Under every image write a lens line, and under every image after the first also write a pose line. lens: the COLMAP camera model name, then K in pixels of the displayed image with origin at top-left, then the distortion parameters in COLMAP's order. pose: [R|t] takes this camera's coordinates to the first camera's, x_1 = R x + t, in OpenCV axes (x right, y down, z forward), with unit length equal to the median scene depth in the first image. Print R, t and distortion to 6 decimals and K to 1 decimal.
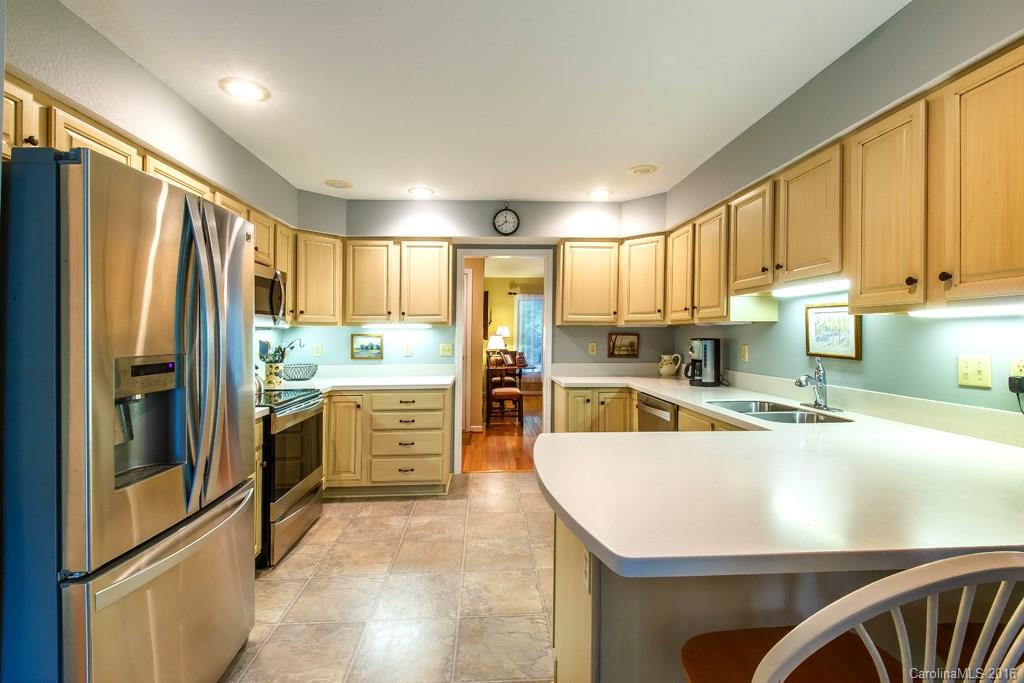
lens RADIAL K [[459.7, 0, 504.8], [0, 459.7, 337.0], [0, 0, 1]] dist [0.015176, -0.001831]
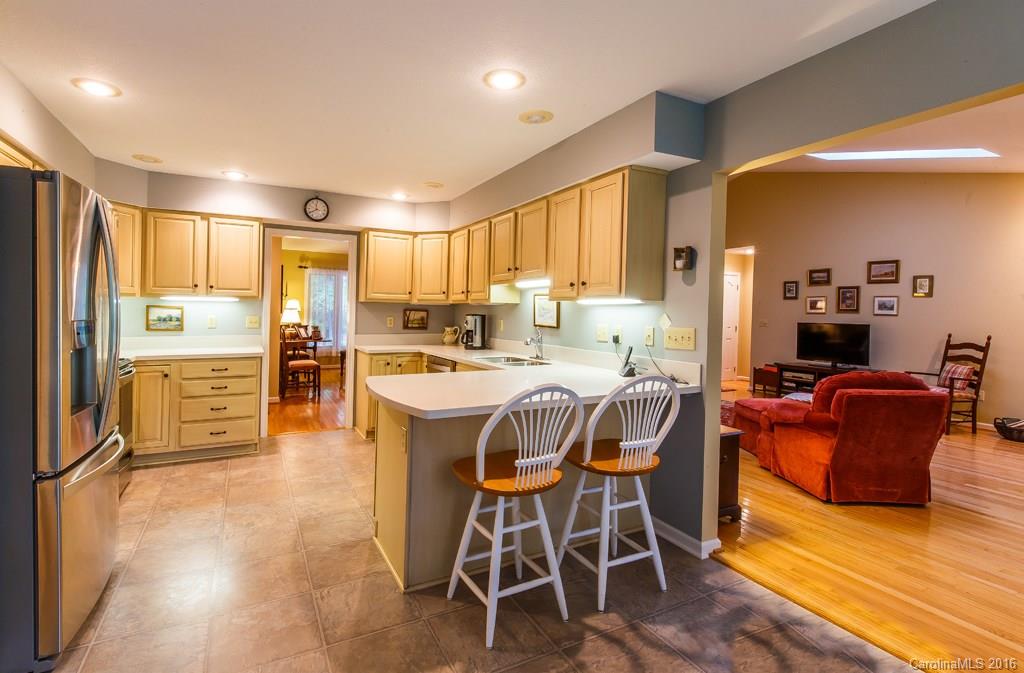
lens RADIAL K [[459.7, 0, 480.3], [0, 459.7, 316.3], [0, 0, 1]] dist [0.015176, -0.001831]
pose [[0.919212, 0.011713, 0.393589, -0.081525], [-0.015019, 0.999873, 0.005322, 0.001058], [-0.393477, -0.010804, 0.919271, -0.238569]]
